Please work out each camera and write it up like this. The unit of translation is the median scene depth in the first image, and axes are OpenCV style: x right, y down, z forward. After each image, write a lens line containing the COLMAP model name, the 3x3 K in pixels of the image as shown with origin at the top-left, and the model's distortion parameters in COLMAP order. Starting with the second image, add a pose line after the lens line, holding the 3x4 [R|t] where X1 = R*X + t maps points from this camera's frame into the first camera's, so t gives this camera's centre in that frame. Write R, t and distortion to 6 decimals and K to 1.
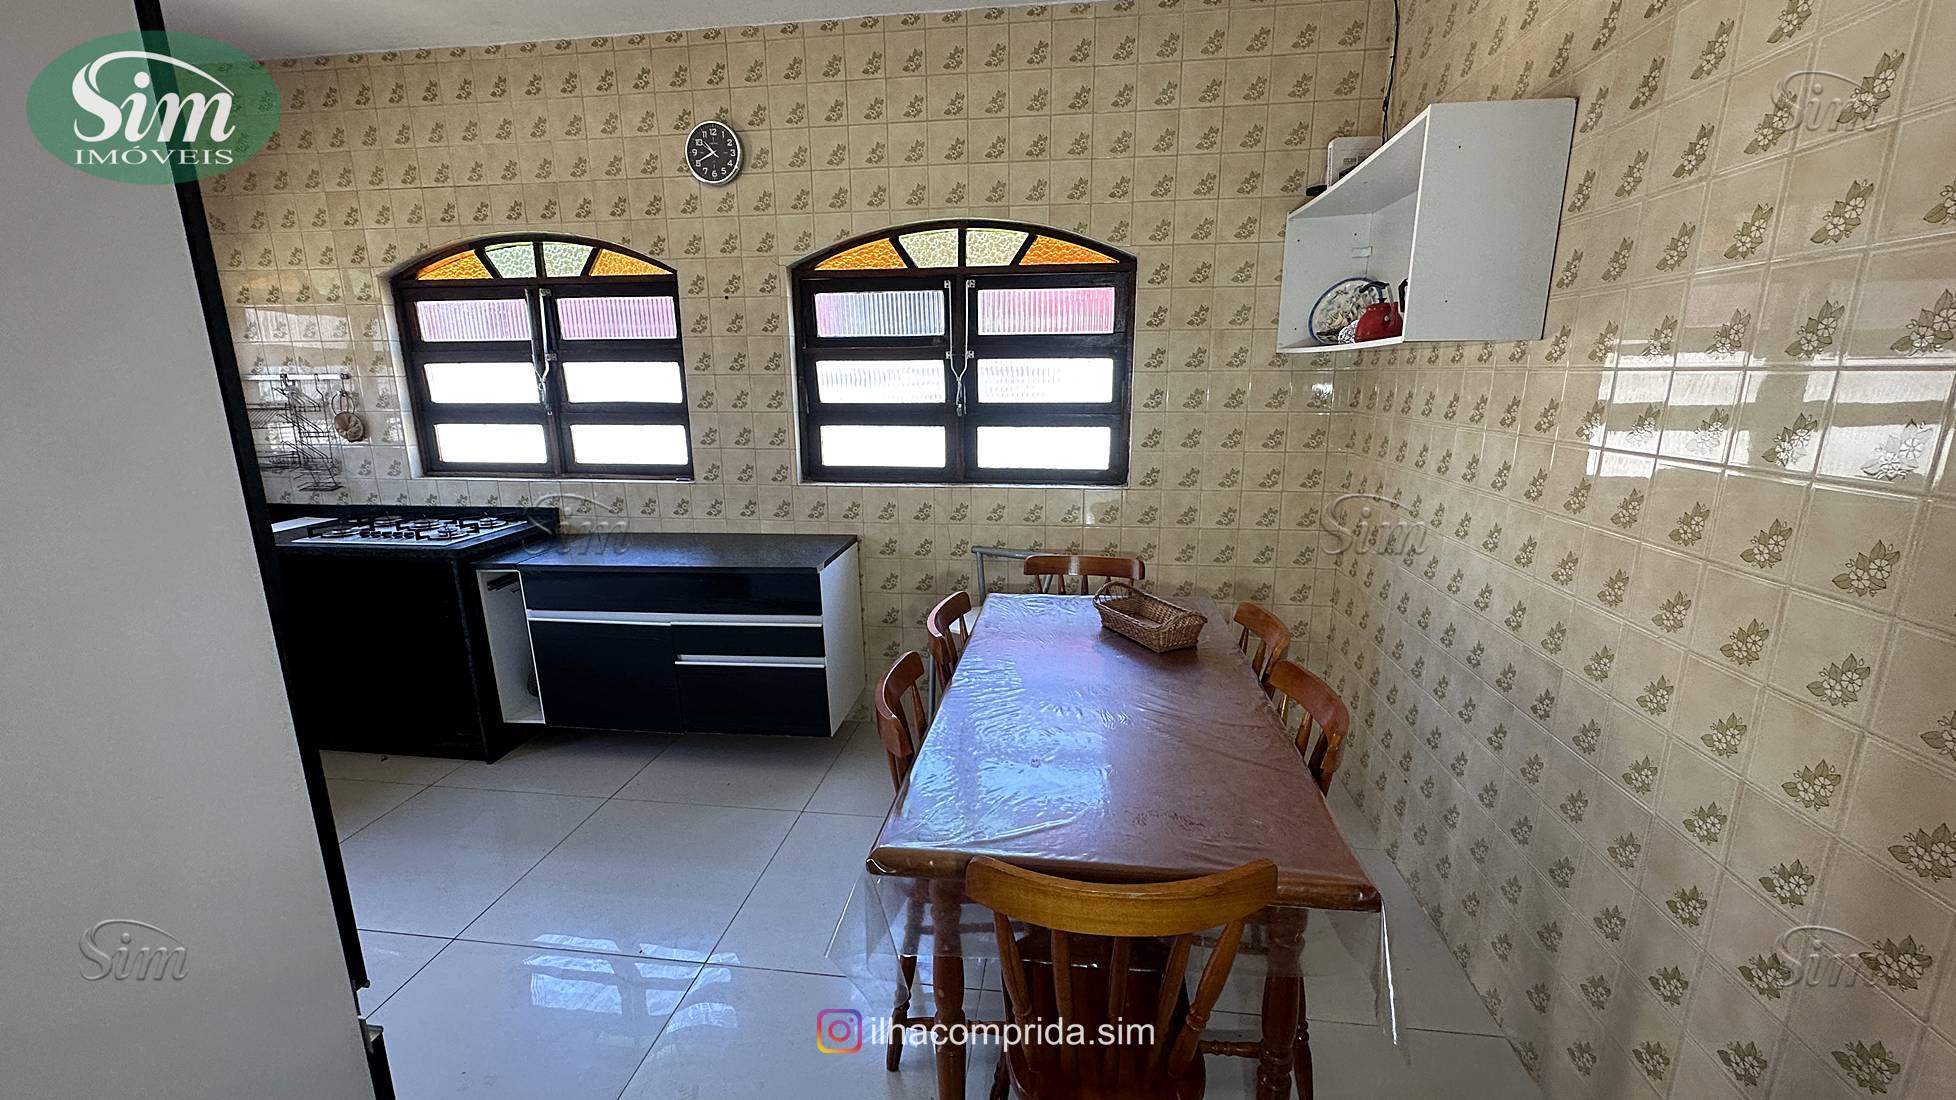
lens RADIAL K [[780.1, 0, 992.1], [0, 780.1, 546.3], [0, 0, 1]] dist [-0.003865, -0.000032]
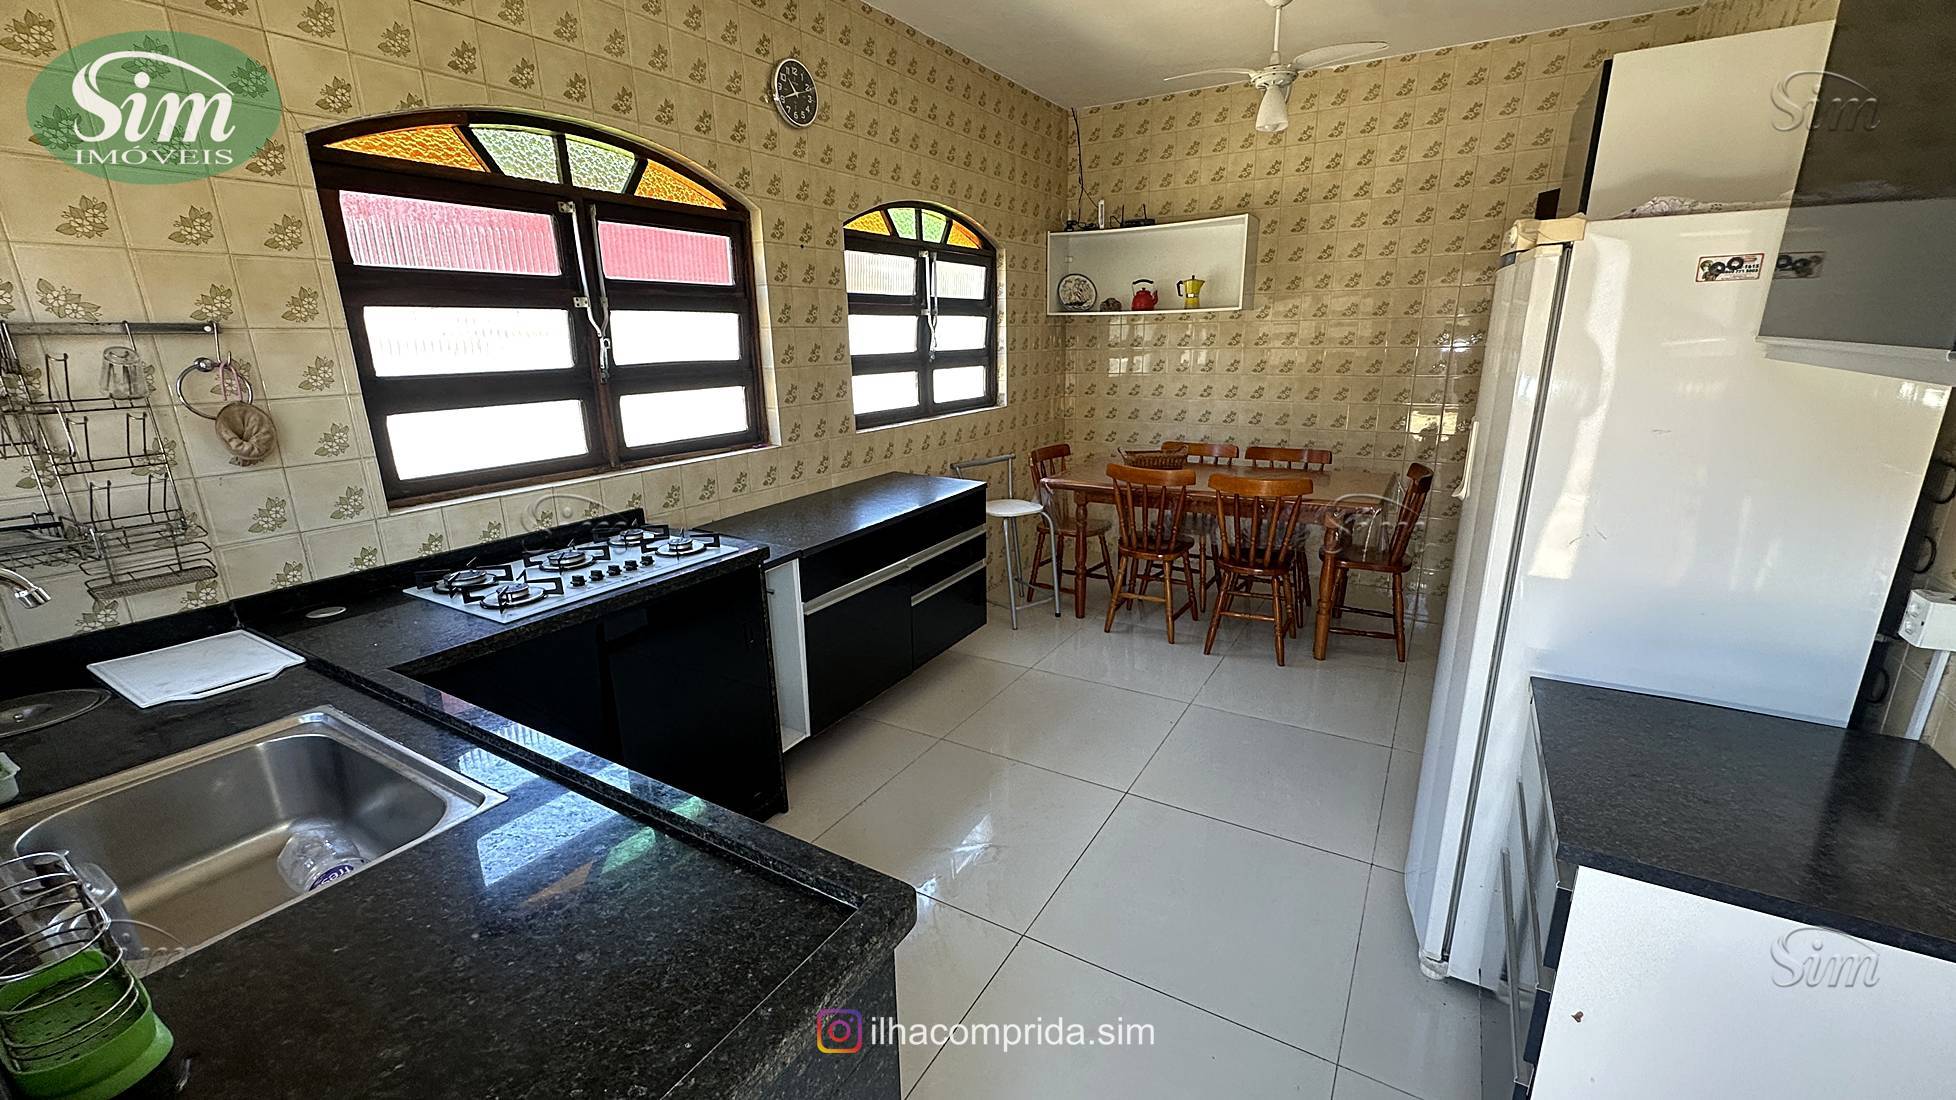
lens RADIAL K [[780.1, 0, 1035.7], [0, 780.1, 547.7], [0, 0, 1]] dist [-0.003865, -0.000032]
pose [[0.357502, -0.248335, 0.900290, -1.164197], [0.213894, 0.960147, 0.179910, -0.070367], [-0.909088, 0.128248, 0.396372, 0.390039]]
